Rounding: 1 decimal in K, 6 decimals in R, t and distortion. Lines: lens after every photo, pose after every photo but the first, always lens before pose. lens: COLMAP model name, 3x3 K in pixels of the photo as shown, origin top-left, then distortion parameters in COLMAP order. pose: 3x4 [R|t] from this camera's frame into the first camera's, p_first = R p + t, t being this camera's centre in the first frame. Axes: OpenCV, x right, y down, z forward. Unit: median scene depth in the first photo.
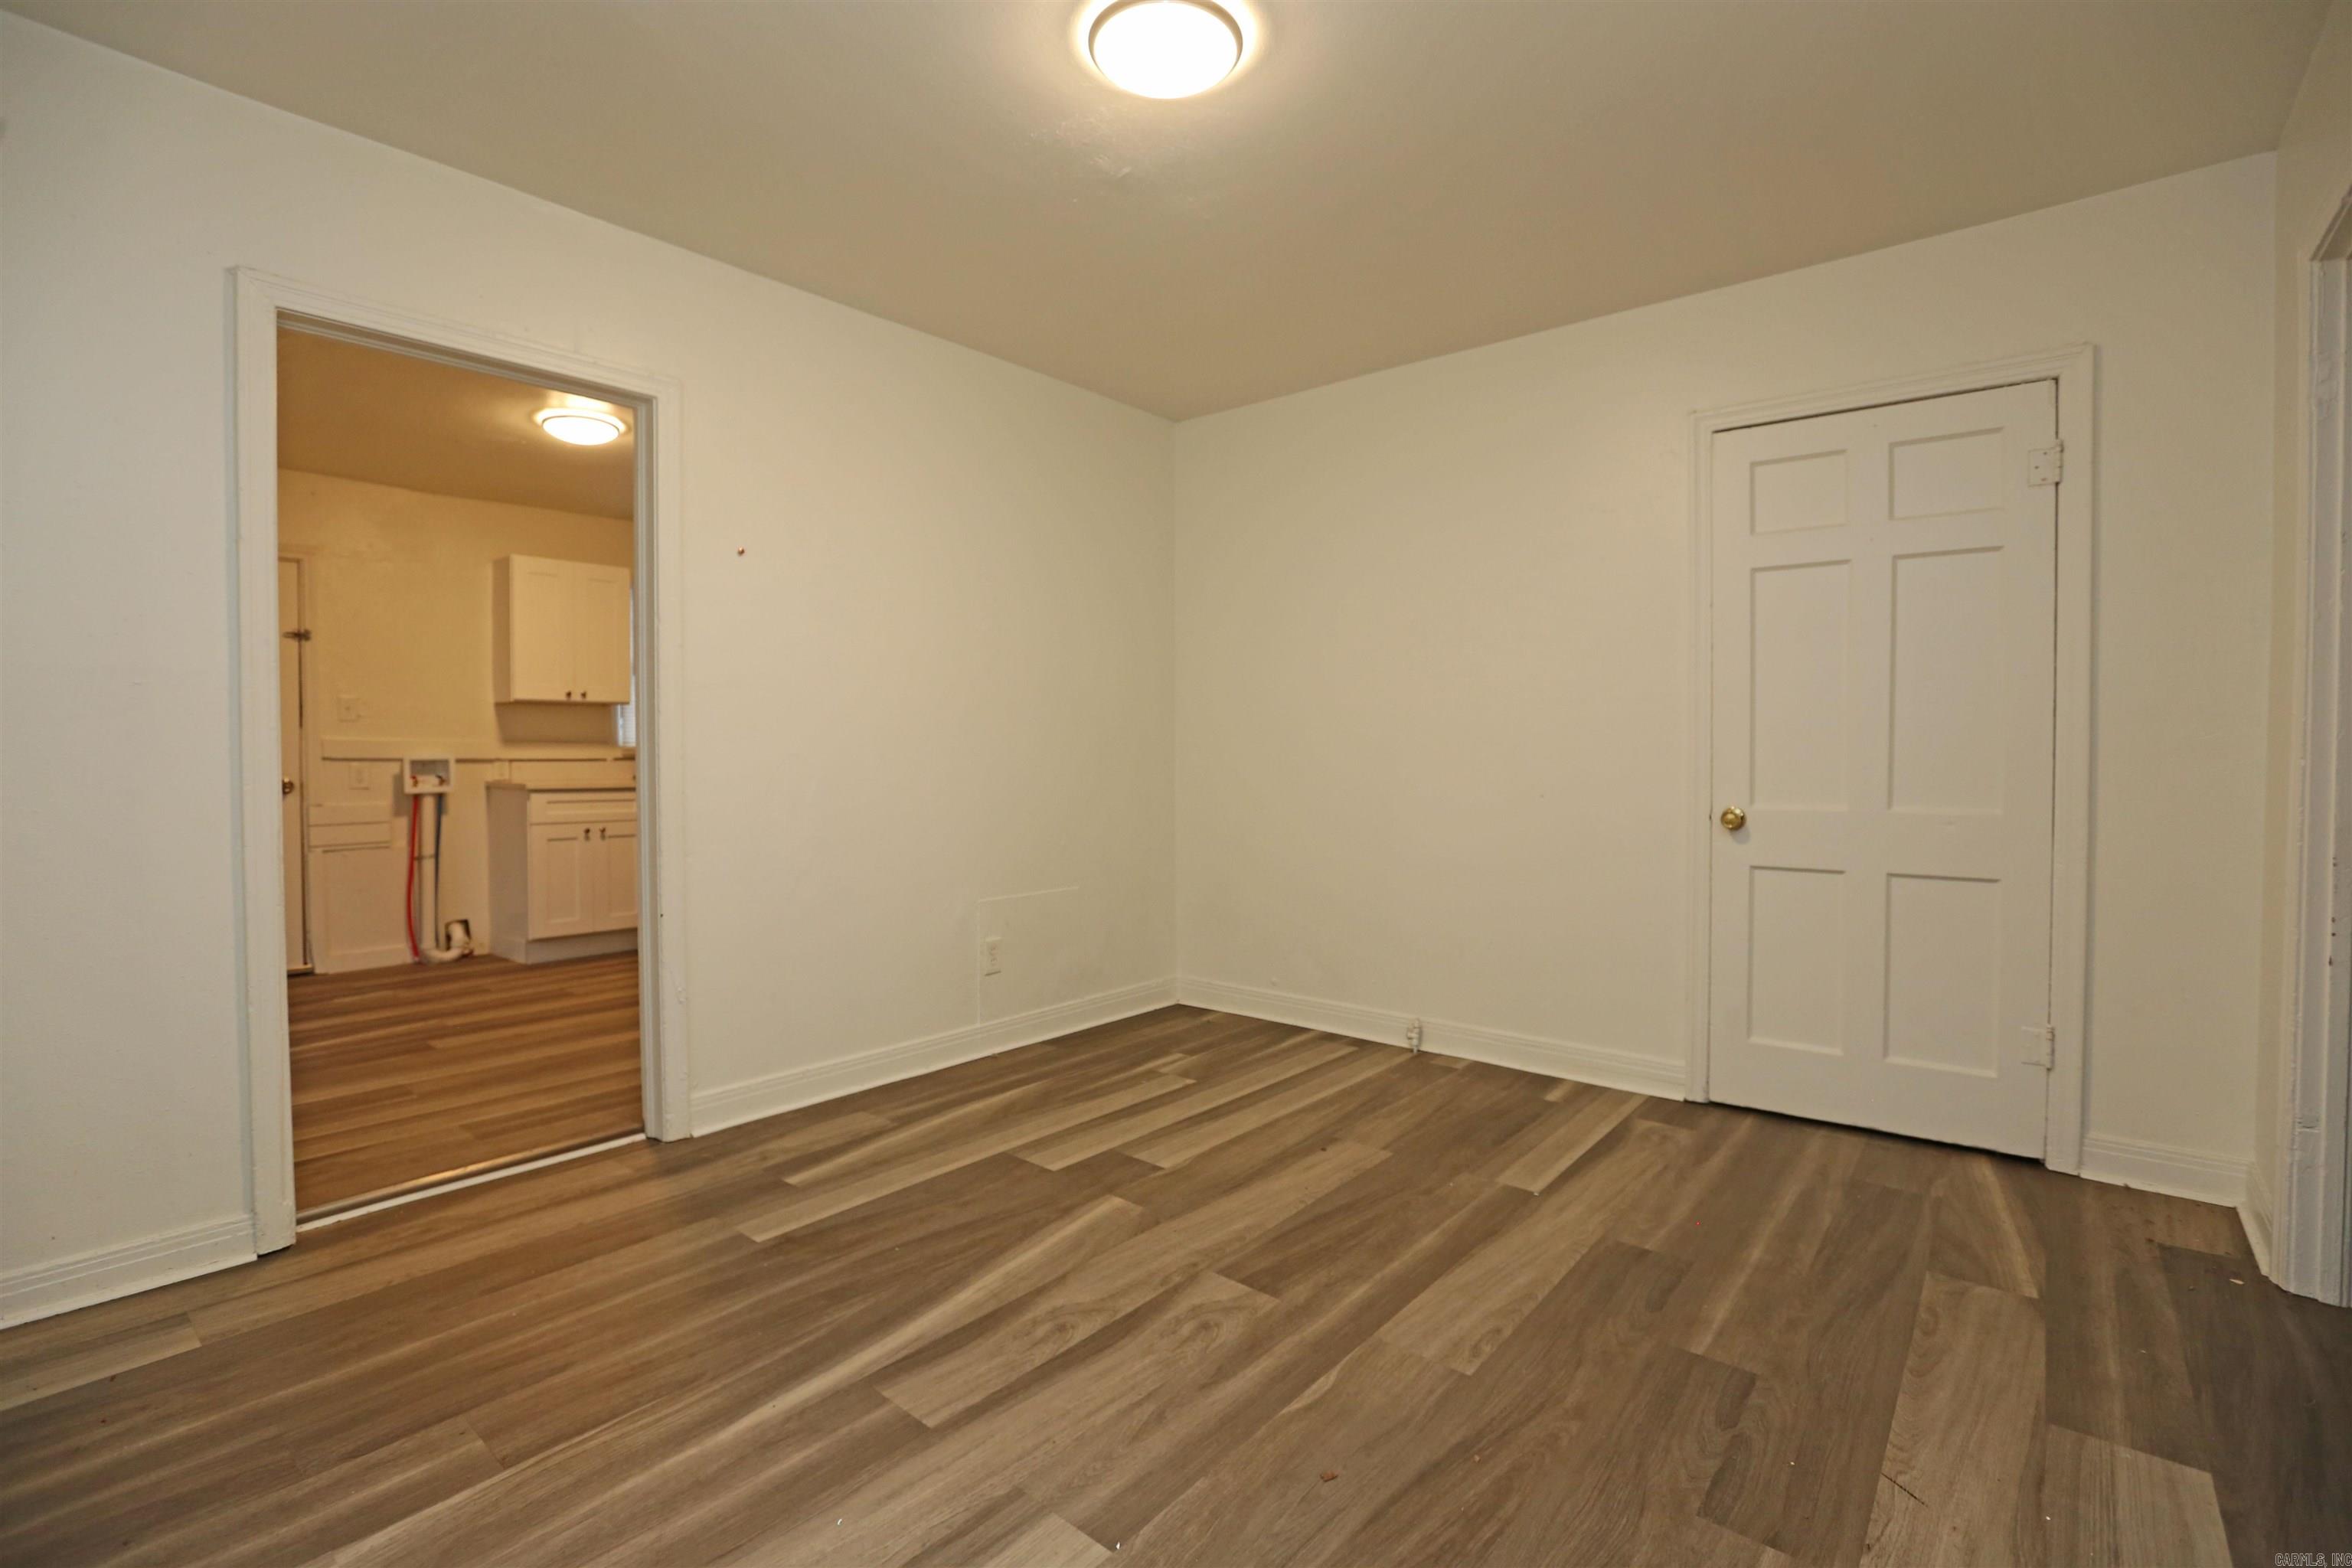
lens RADIAL K [[1063.1, 0, 1165.8], [0, 1063.1, 771.5], [0, 0, 1]] dist [-0.059372, 0.019374]
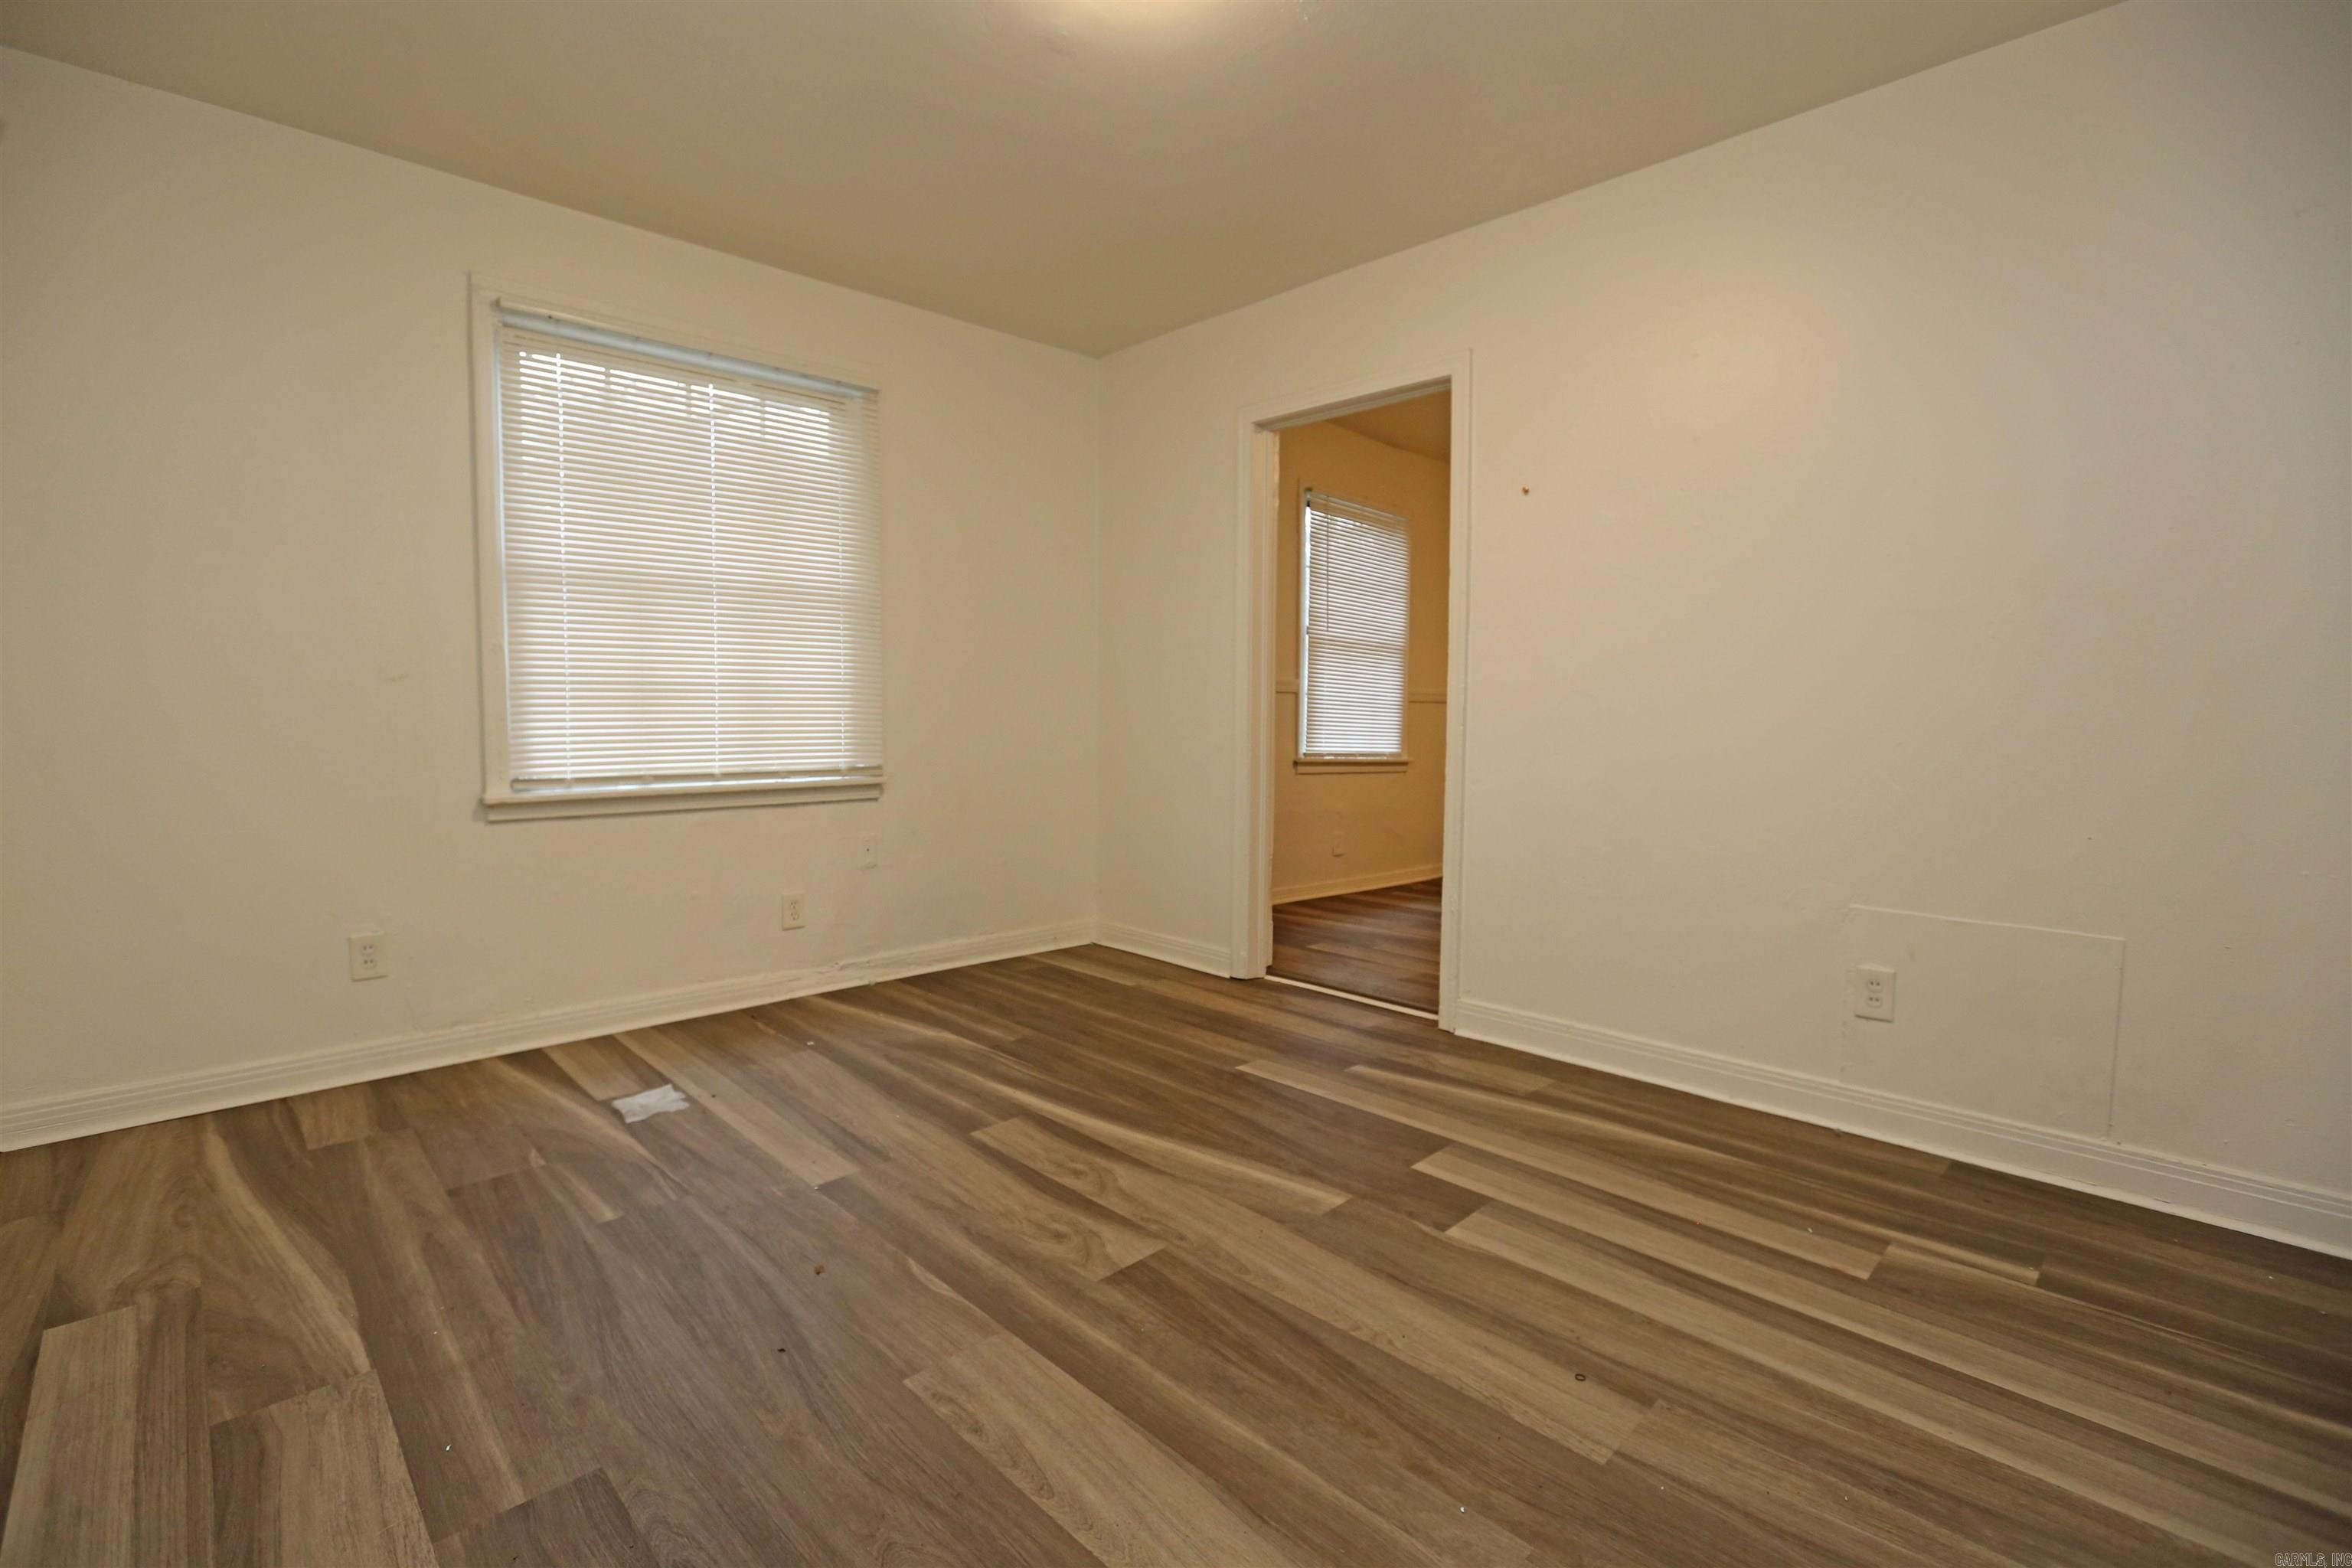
lens RADIAL K [[1063.1, 0, 1165.8], [0, 1063.1, 771.5], [0, 0, 1]] dist [-0.059372, 0.019374]
pose [[-0.102709, 0.064781, -0.992600, 0.837720], [-0.027400, 0.997314, 0.067924, 0.001875], [0.994334, 0.034174, -0.100659, 0.977548]]
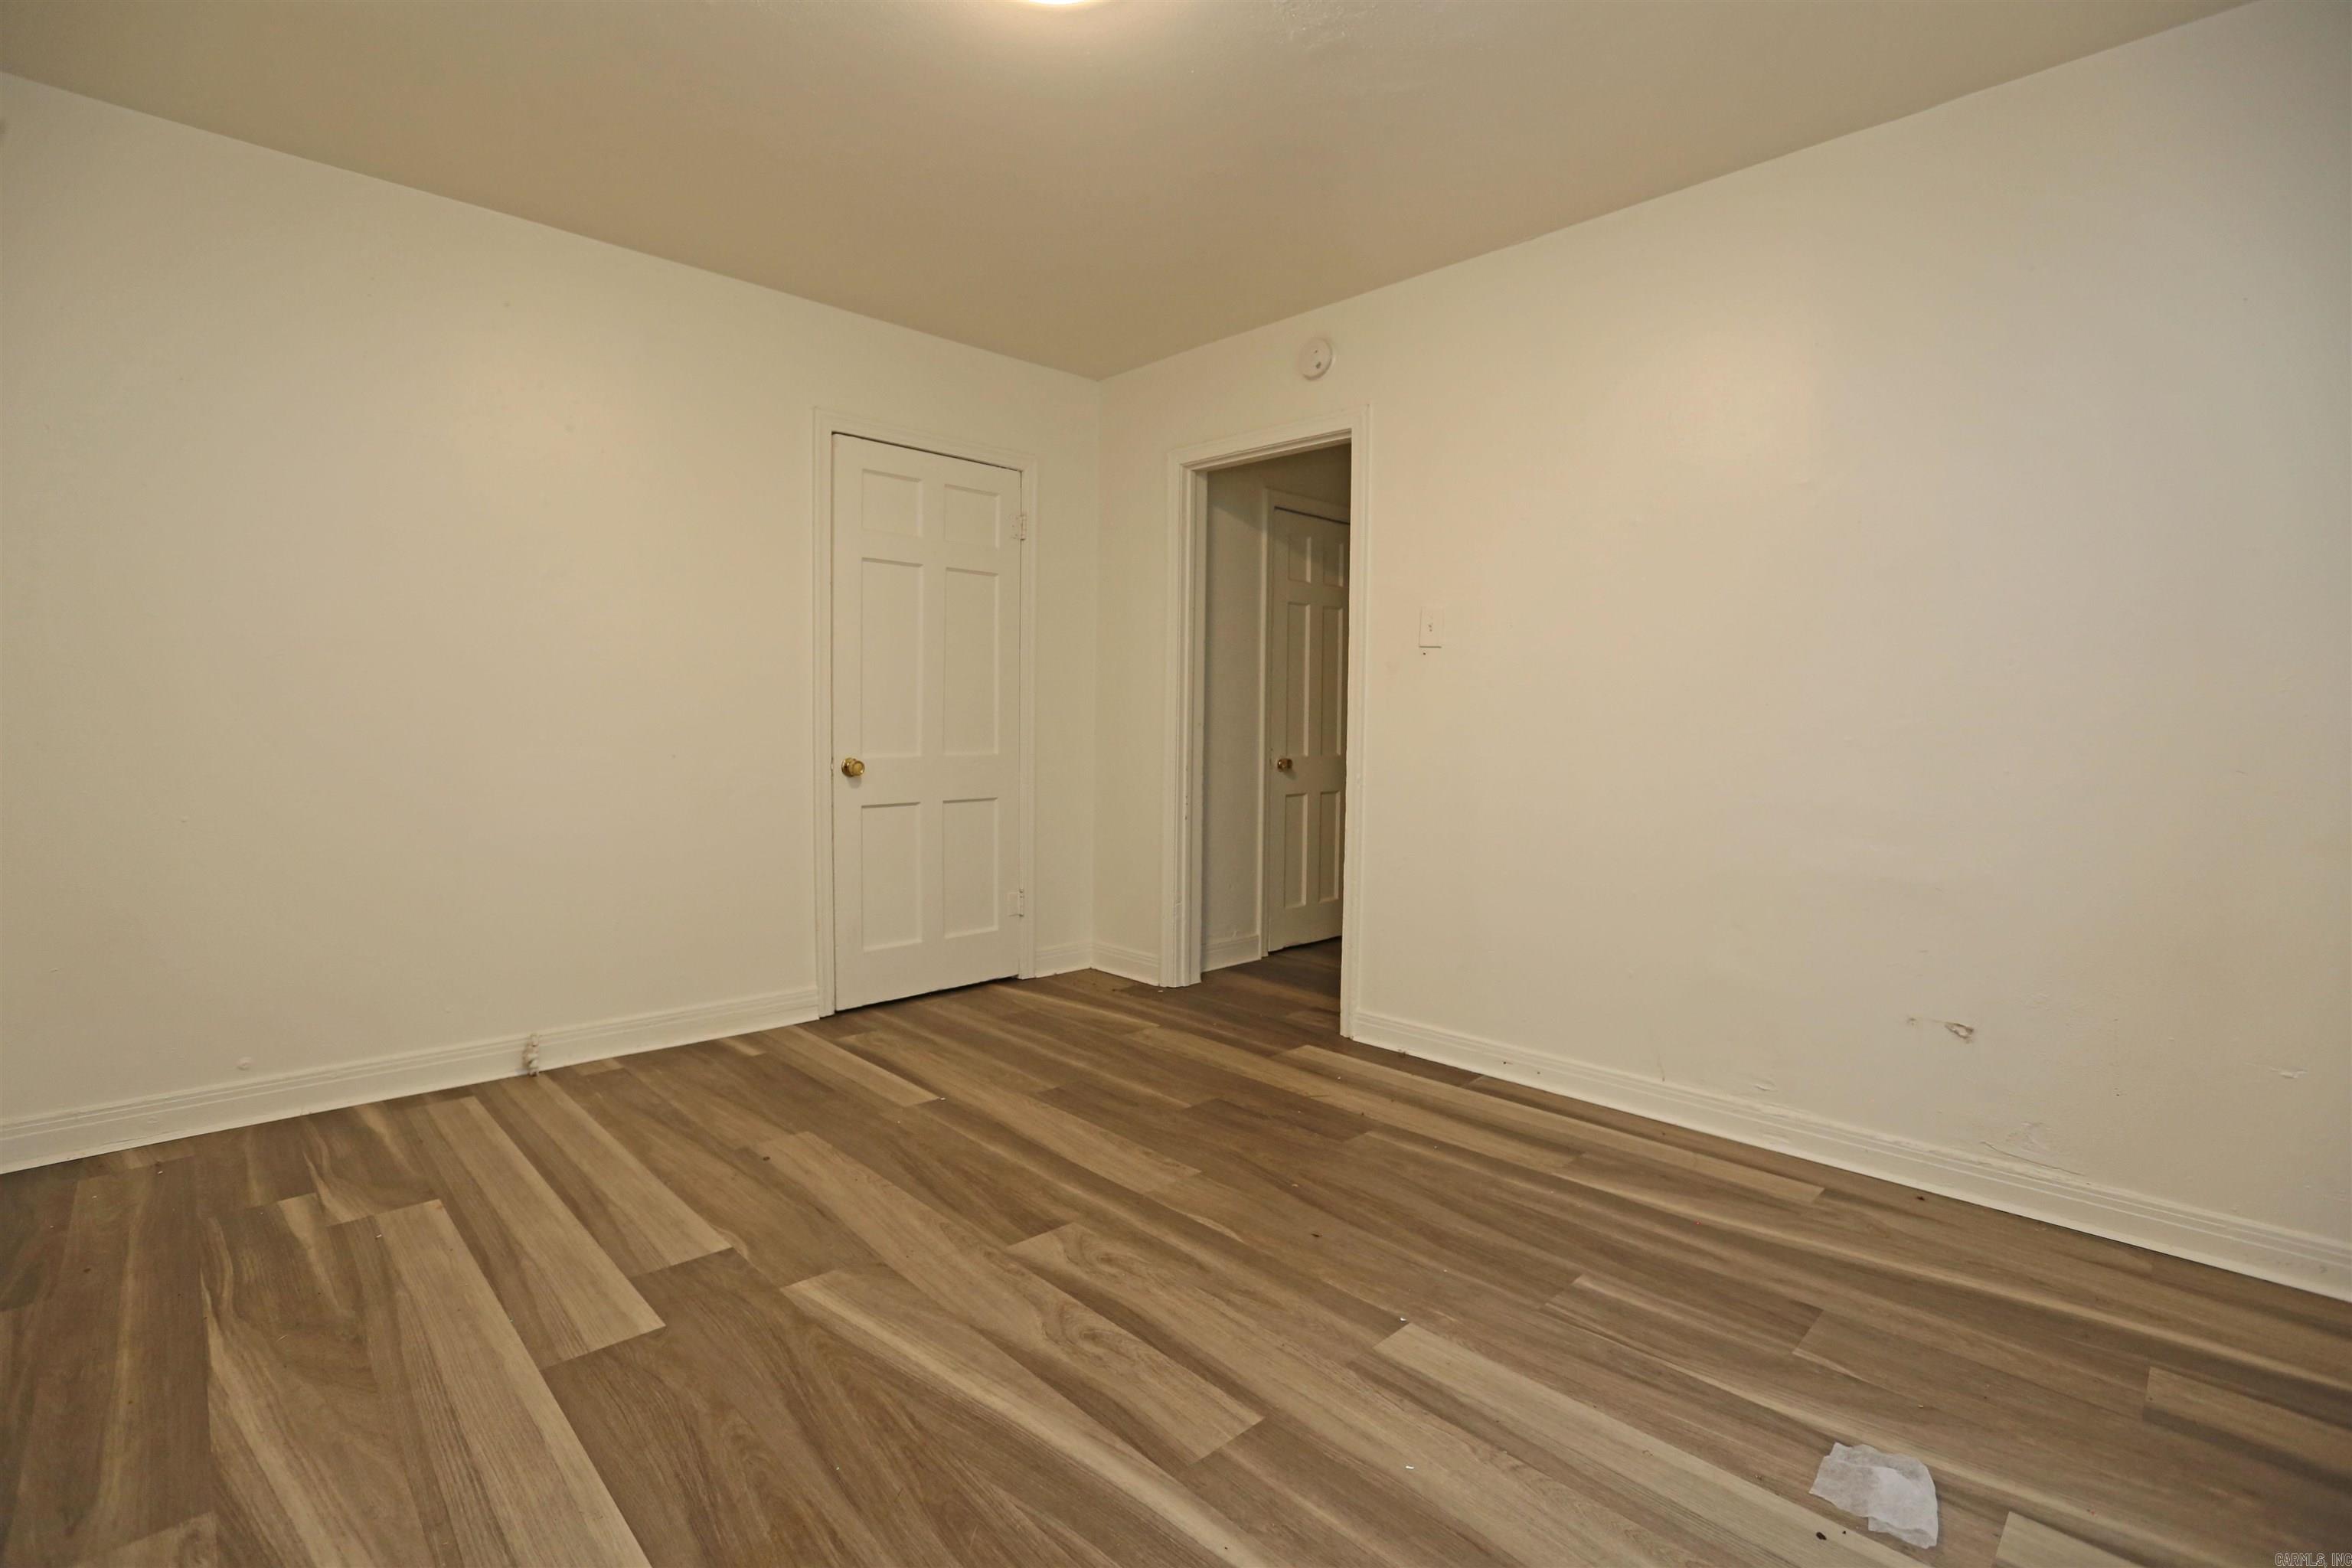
lens RADIAL K [[1063.1, 0, 1165.8], [0, 1063.1, 771.5], [0, 0, 1]] dist [-0.059372, 0.019374]
pose [[0.102678, -0.047006, 0.993603, -0.797529], [0.009603, 0.998883, 0.046264, -0.003223], [-0.994668, 0.004791, 0.103015, 0.682773]]
